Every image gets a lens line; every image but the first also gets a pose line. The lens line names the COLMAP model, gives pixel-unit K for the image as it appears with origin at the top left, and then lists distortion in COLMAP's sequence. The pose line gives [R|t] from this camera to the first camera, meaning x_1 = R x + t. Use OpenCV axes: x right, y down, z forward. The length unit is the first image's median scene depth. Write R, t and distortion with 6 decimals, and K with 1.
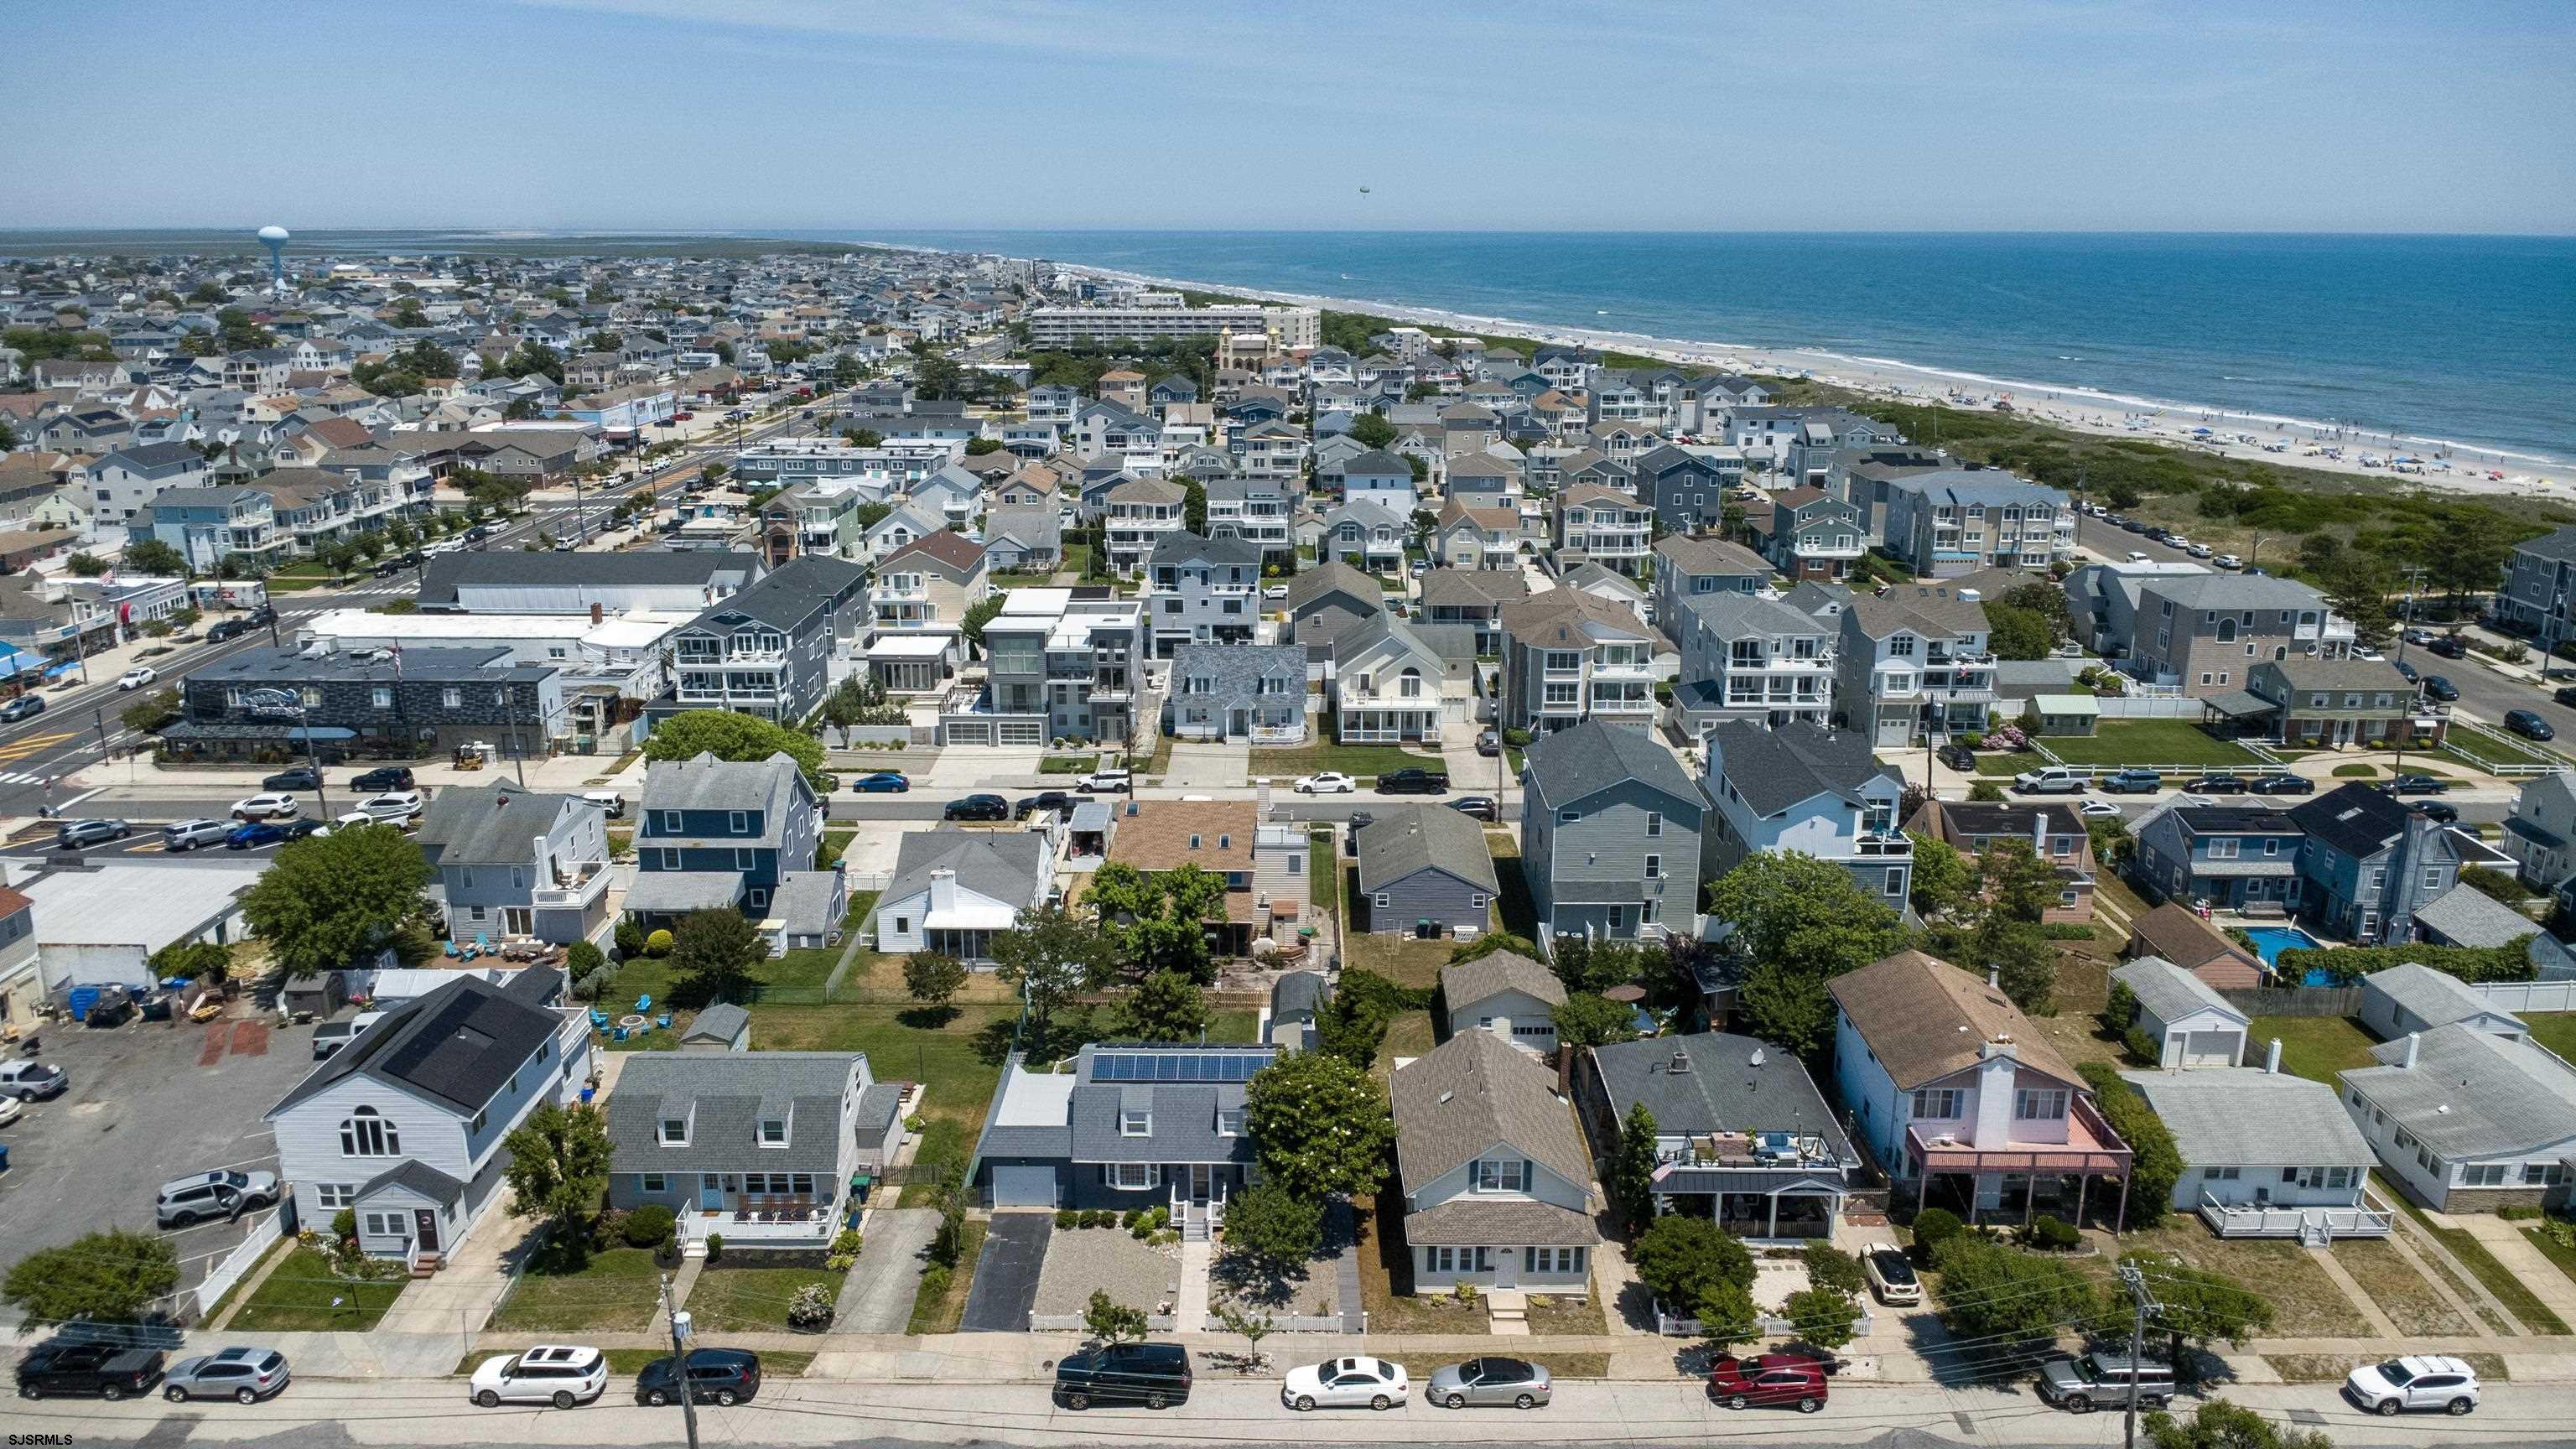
lens RADIAL K [[1819.7, 0, 1288.0], [0, 1819.7, 724.5], [0, 0, 1]] dist [0.016067, -0.025648]
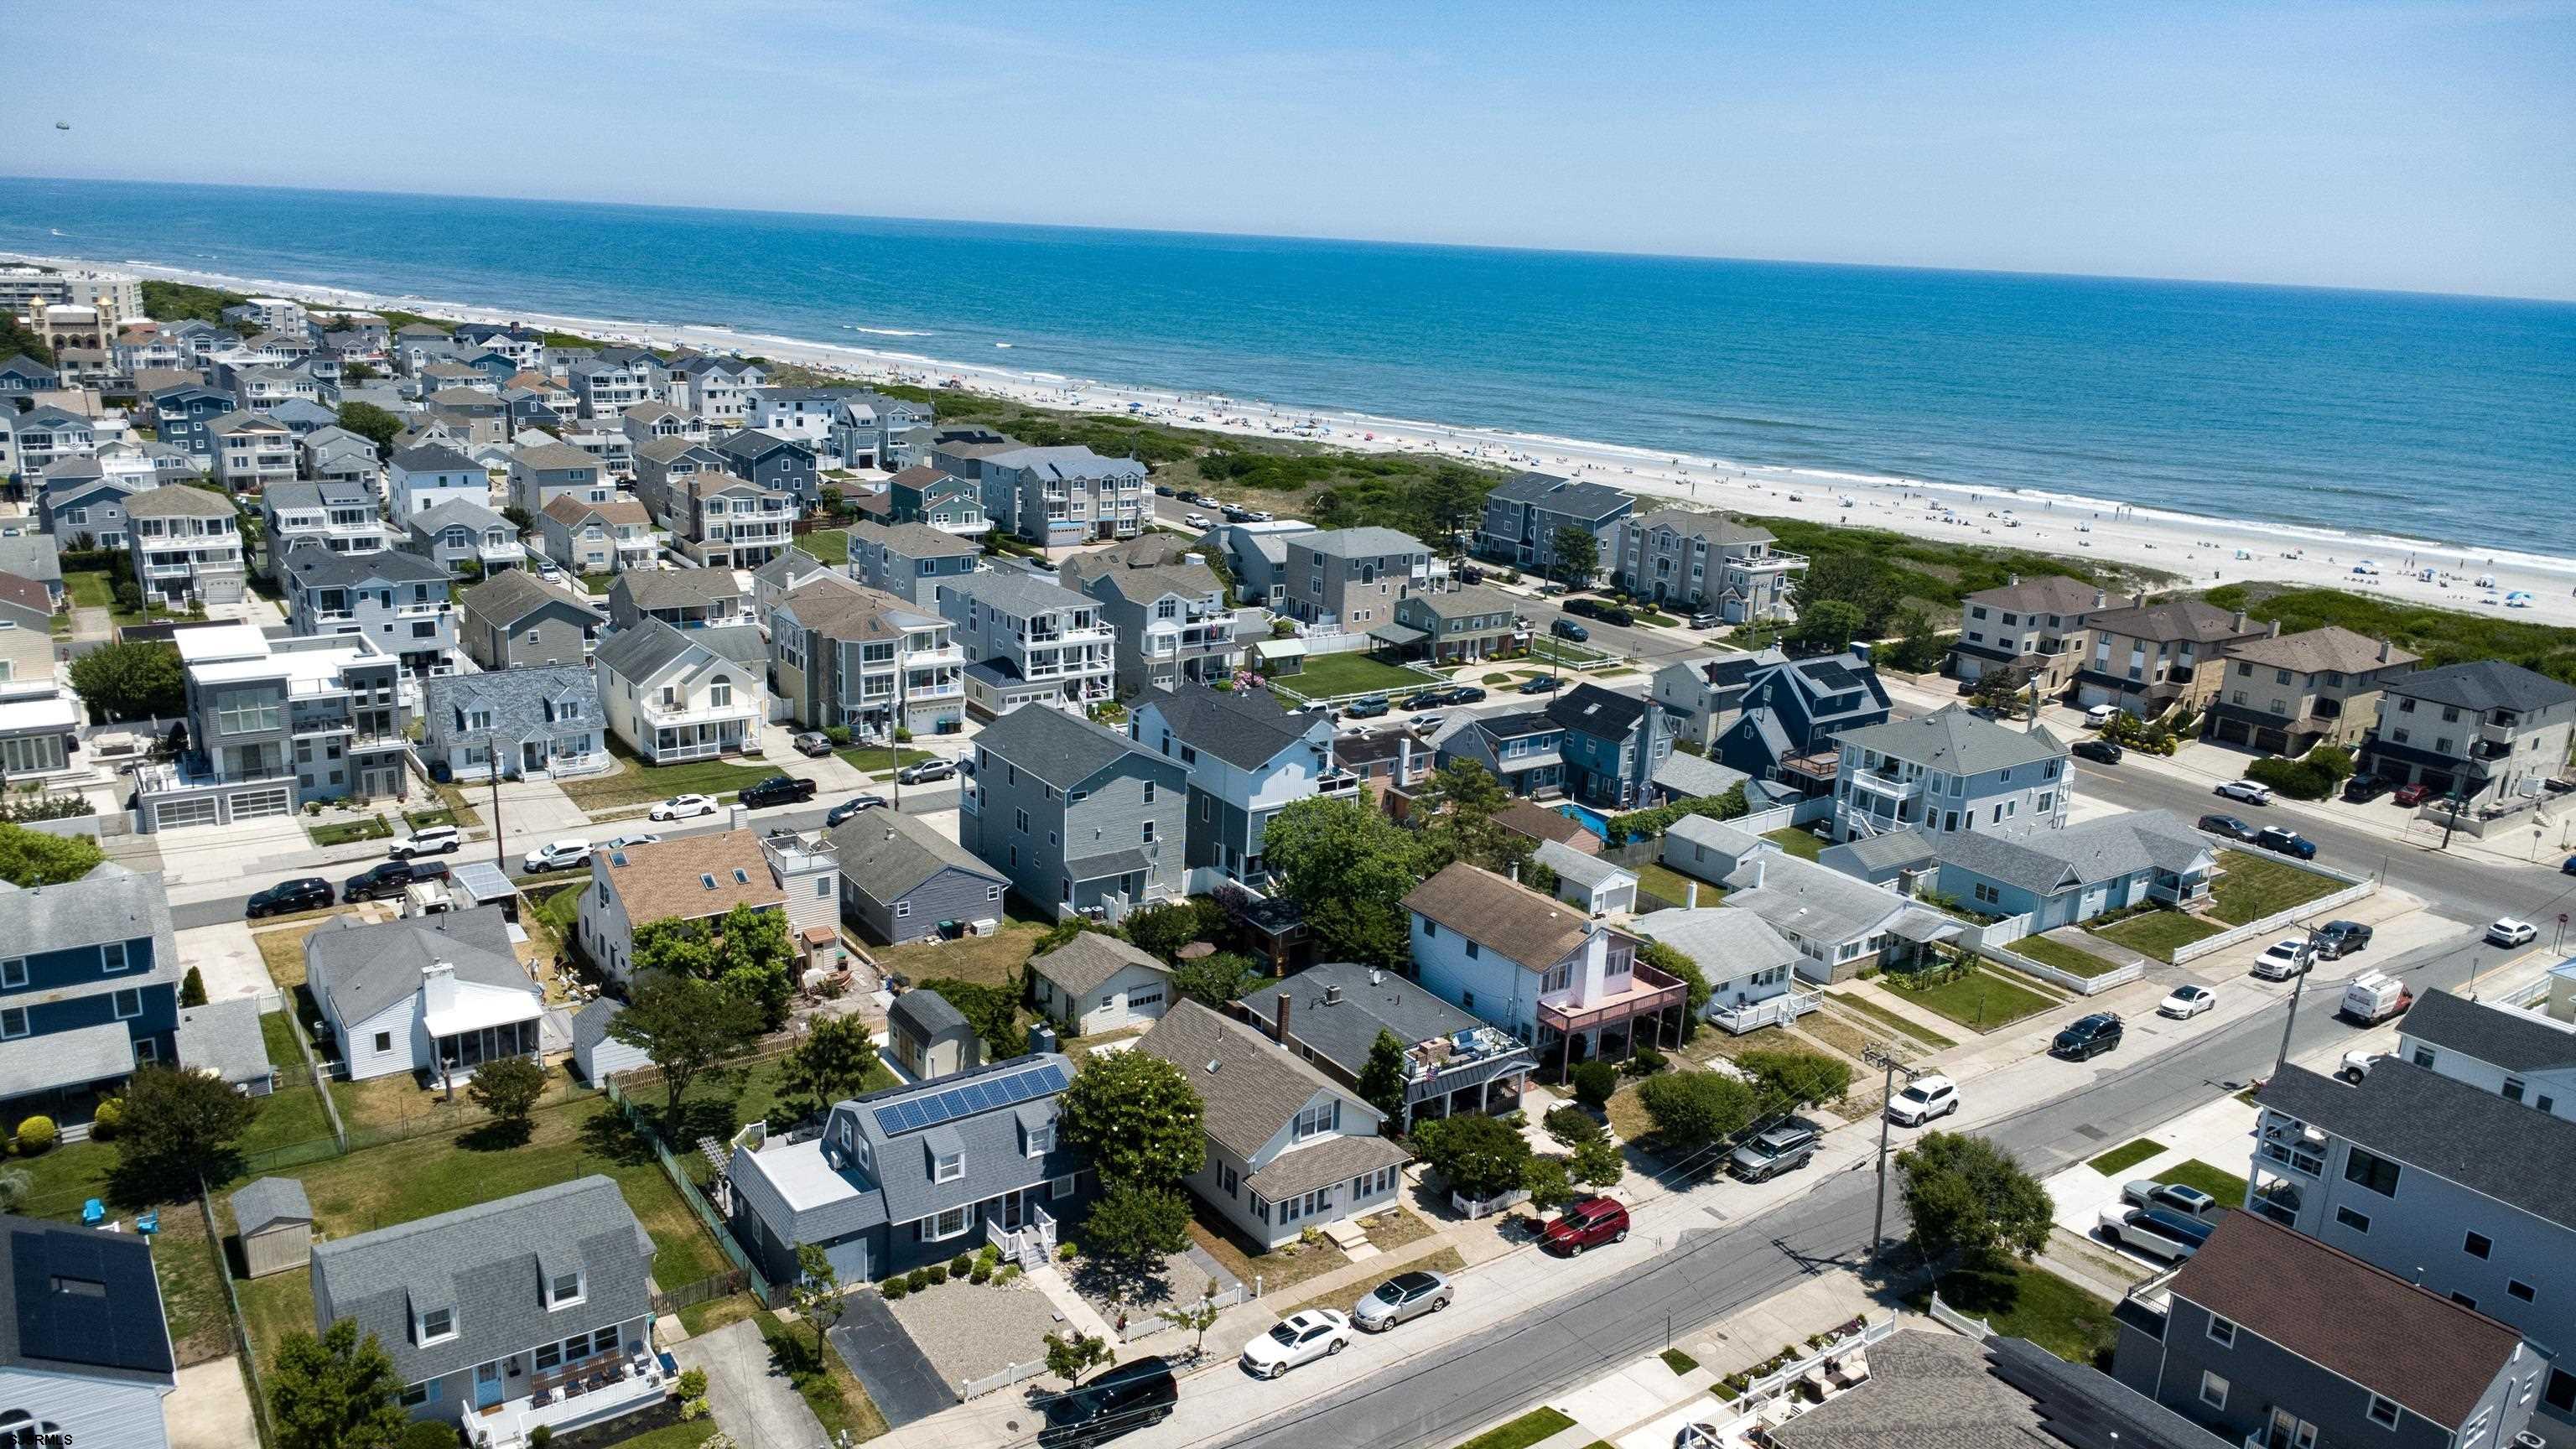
lens RADIAL K [[1819.7, 0, 1288.0], [0, 1819.7, 724.5], [0, 0, 1]] dist [0.016067, -0.025648]
pose [[0.809973, -0.118831, 0.574302, -0.329661], [0.111289, 0.992608, 0.048426, -0.026015], [-0.575811, 0.024689, 0.817210, 0.084811]]
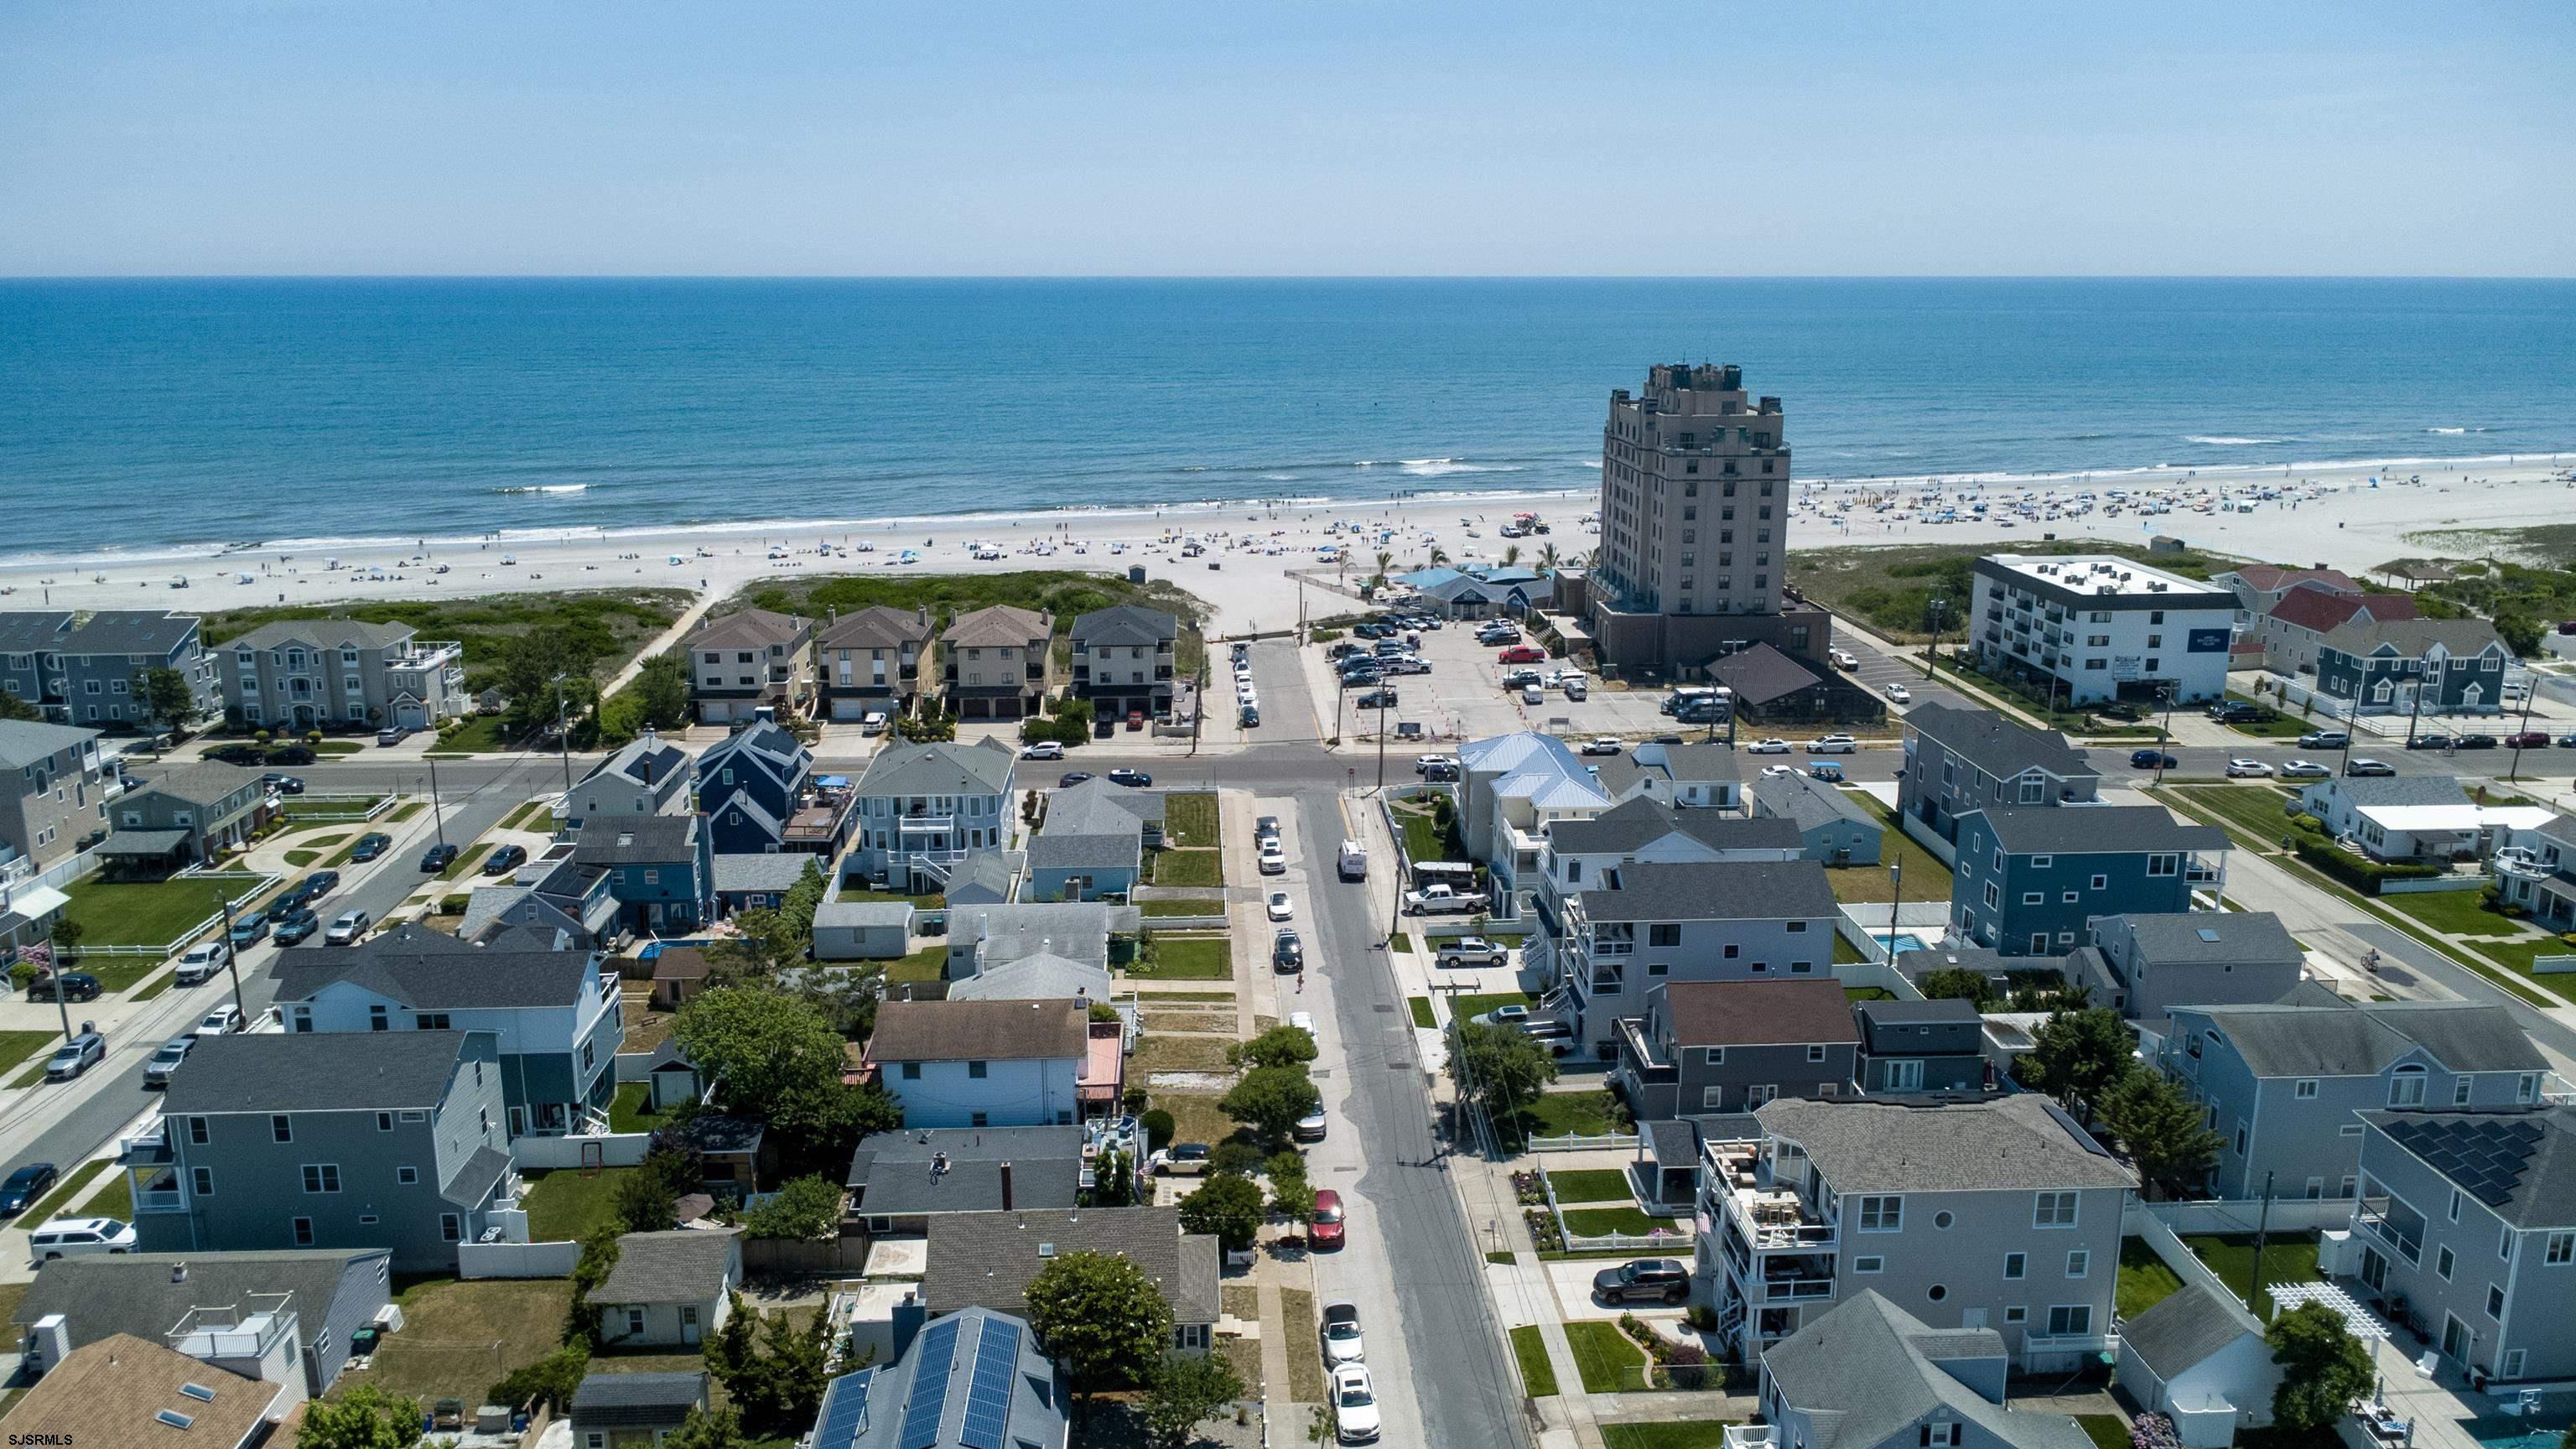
lens RADIAL K [[1895.3, 0, 1288.0], [0, 1895.3, 724.5], [0, 0, 1]] dist [0.020965, -0.031403]
pose [[-0.058295, -0.235003, 0.970245, -0.639463], [0.263753, 0.933738, 0.242008, -0.211213], [-0.962827, 0.270013, 0.007551, 0.566874]]
